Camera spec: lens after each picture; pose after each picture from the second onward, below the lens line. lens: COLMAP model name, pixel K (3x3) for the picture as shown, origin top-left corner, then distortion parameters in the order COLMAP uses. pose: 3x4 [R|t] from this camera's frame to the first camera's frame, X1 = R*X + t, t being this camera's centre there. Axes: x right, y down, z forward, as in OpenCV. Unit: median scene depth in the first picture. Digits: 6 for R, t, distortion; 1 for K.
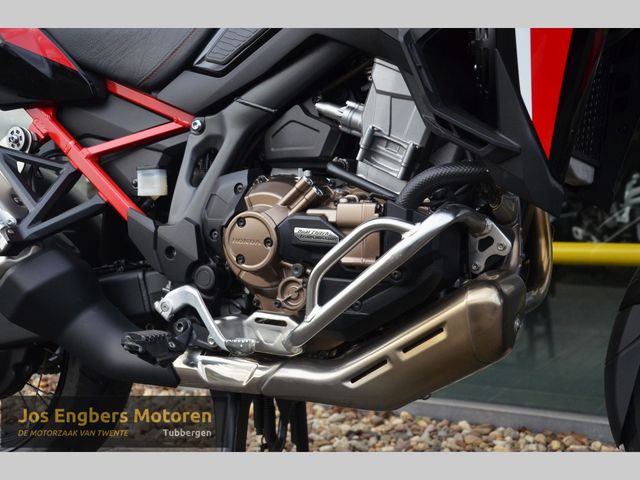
lens RADIAL K [[883.8, 0, 327.5], [0, 883.8, 247.1], [0, 0, 1]] dist [0.126877, 0.067889]
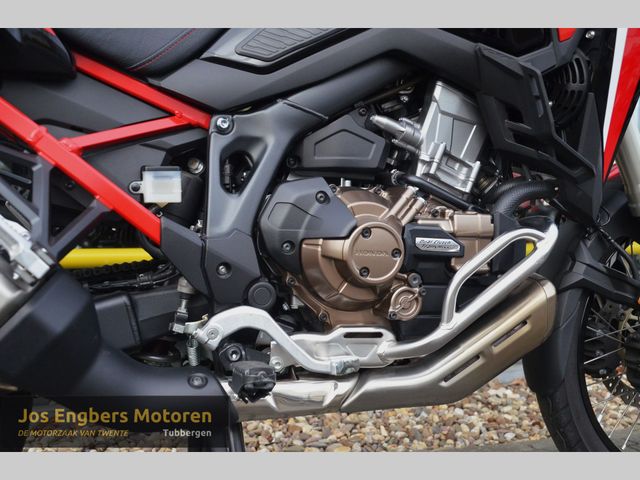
lens RADIAL K [[720.0, 0, 321.1], [0, 720.0, 251.5], [0, 0, 1]] dist [-0.080643, 0.364738]
pose [[0.672329, -0.027448, 0.739743, -0.673814], [0.029185, 0.999518, 0.010561, -0.017089], [-0.739677, 0.014489, 0.672806, 0.498871]]
